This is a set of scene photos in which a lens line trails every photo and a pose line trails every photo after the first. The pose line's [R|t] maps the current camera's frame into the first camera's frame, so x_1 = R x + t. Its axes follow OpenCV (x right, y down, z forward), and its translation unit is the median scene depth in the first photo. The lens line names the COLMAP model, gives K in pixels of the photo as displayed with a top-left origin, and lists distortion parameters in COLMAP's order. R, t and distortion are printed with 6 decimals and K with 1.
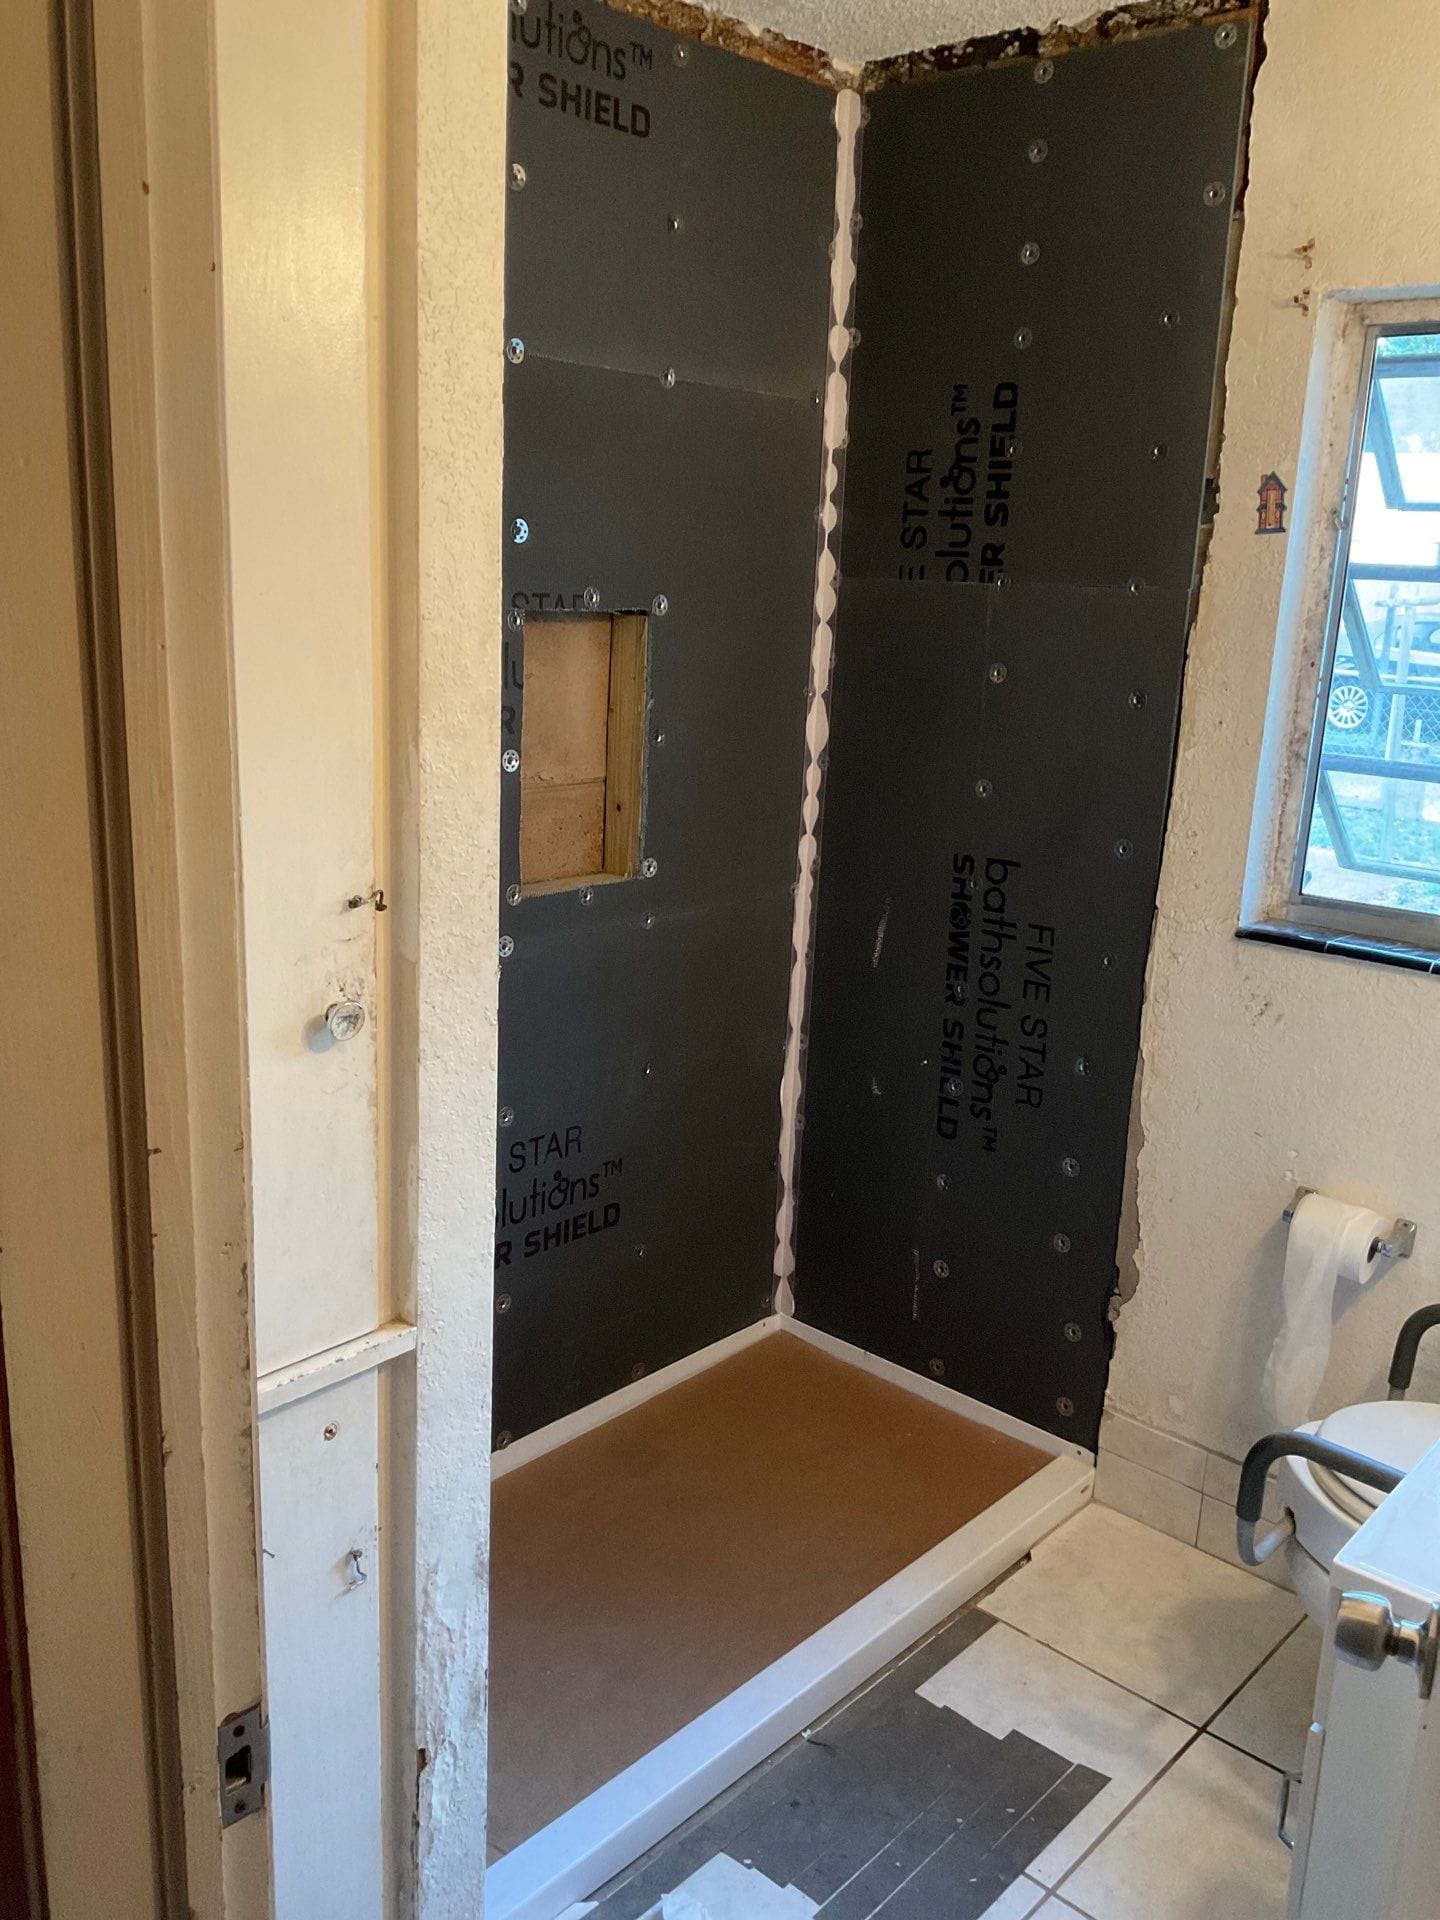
lens RADIAL K [[1575.9, 0, 720.0], [0, 1575.9, 960.0], [0, 0, 1]] dist [0.093700, -0.210256]
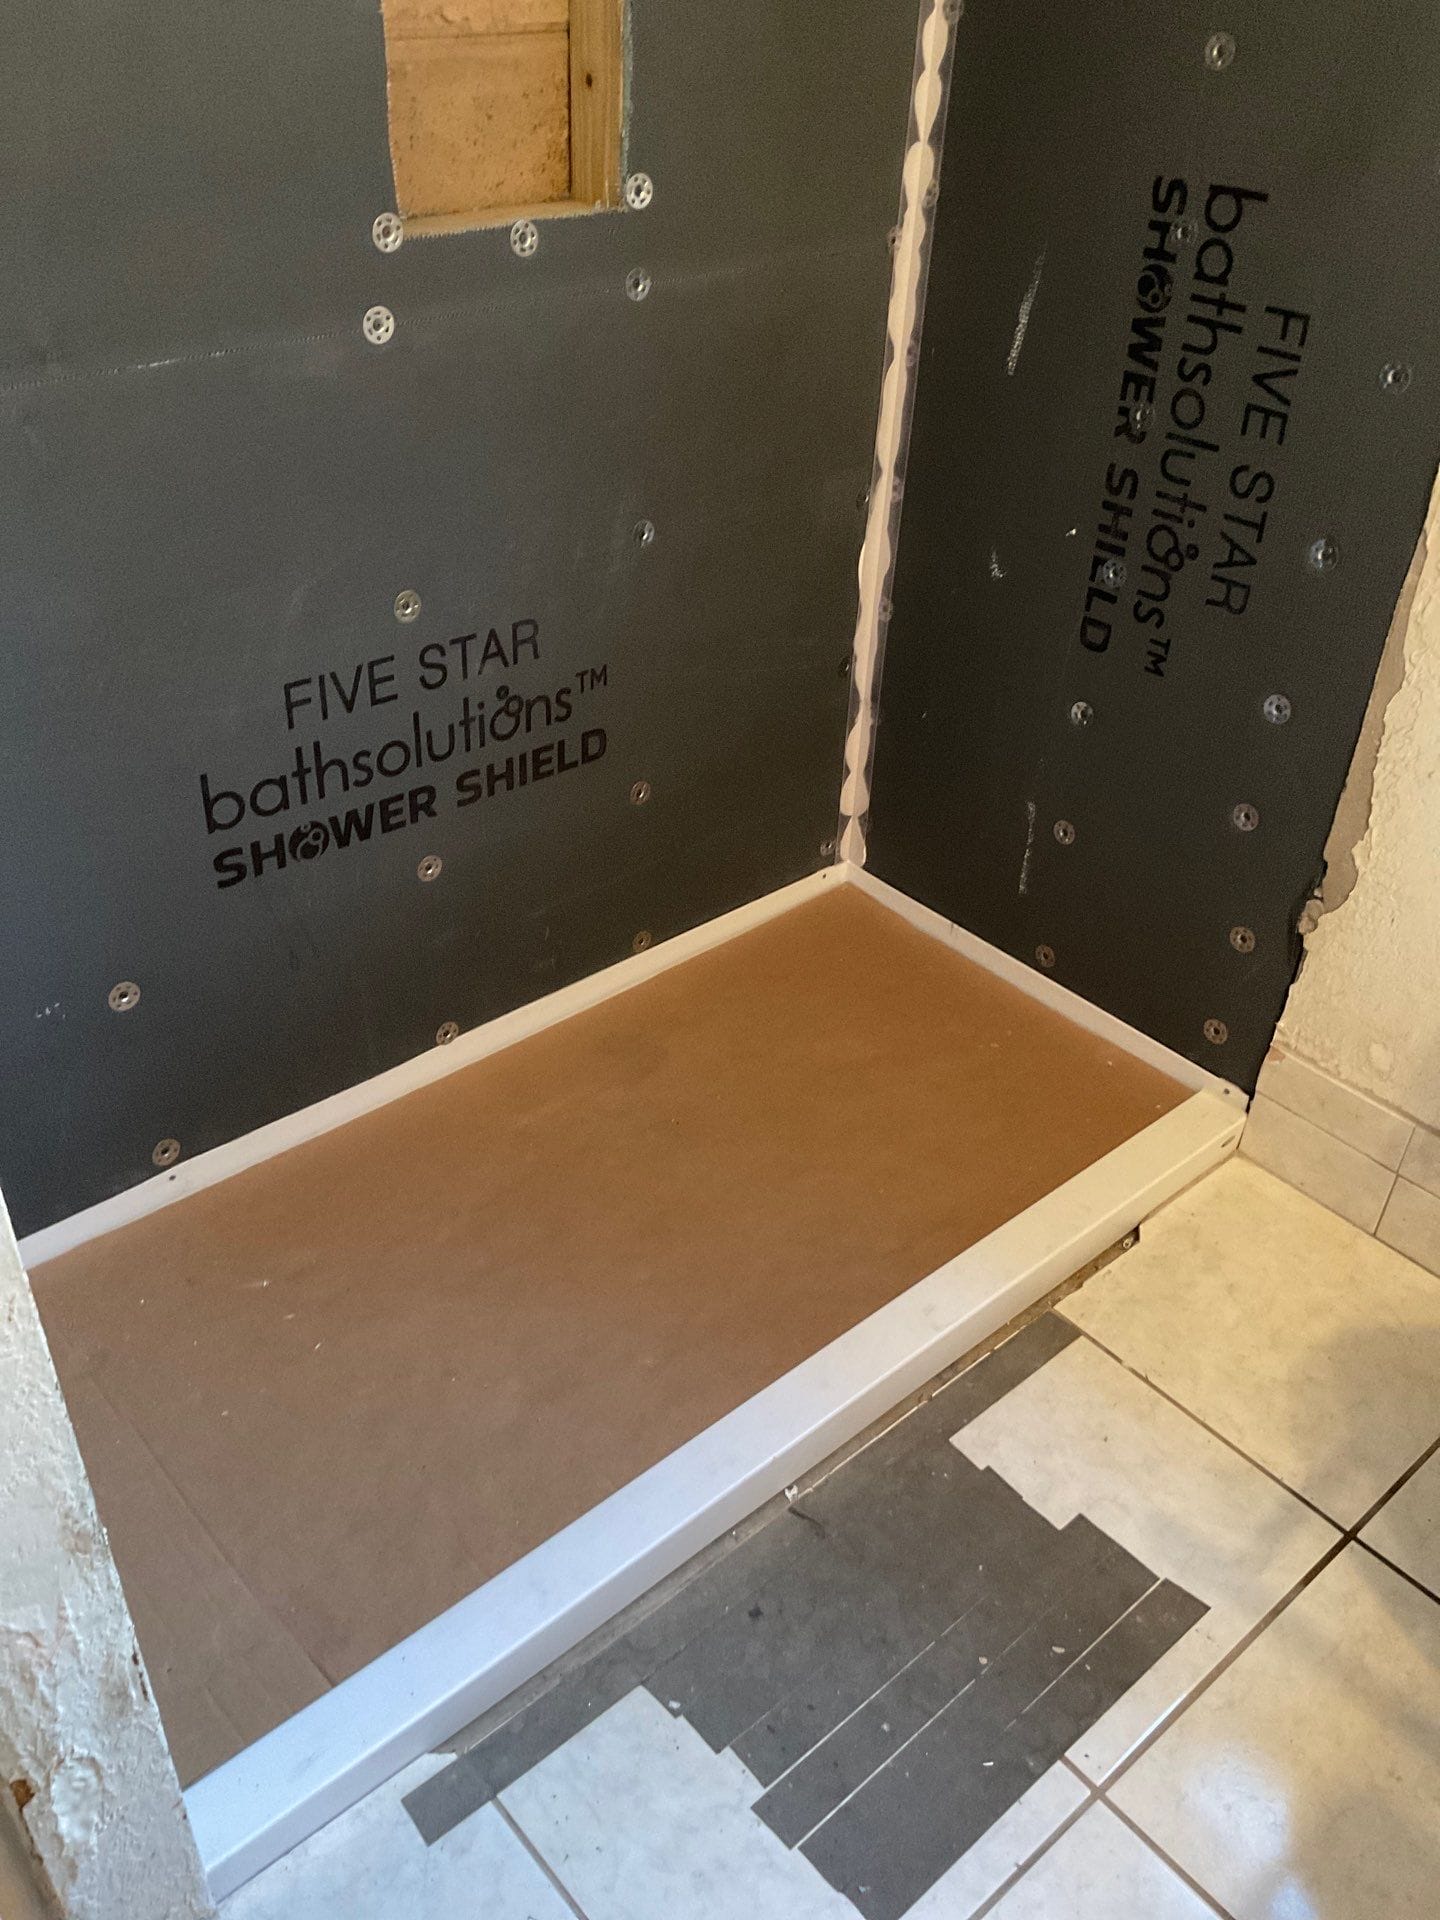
lens RADIAL K [[1575.9, 0, 720.0], [0, 1575.9, 960.0], [0, 0, 1]] dist [0.093700, -0.210256]
pose [[0.993569, 0.061217, -0.095249, 0.061394], [-0.022601, 0.931536, 0.362947, -0.006120], [0.110946, -0.358461, 0.926929, 0.326677]]
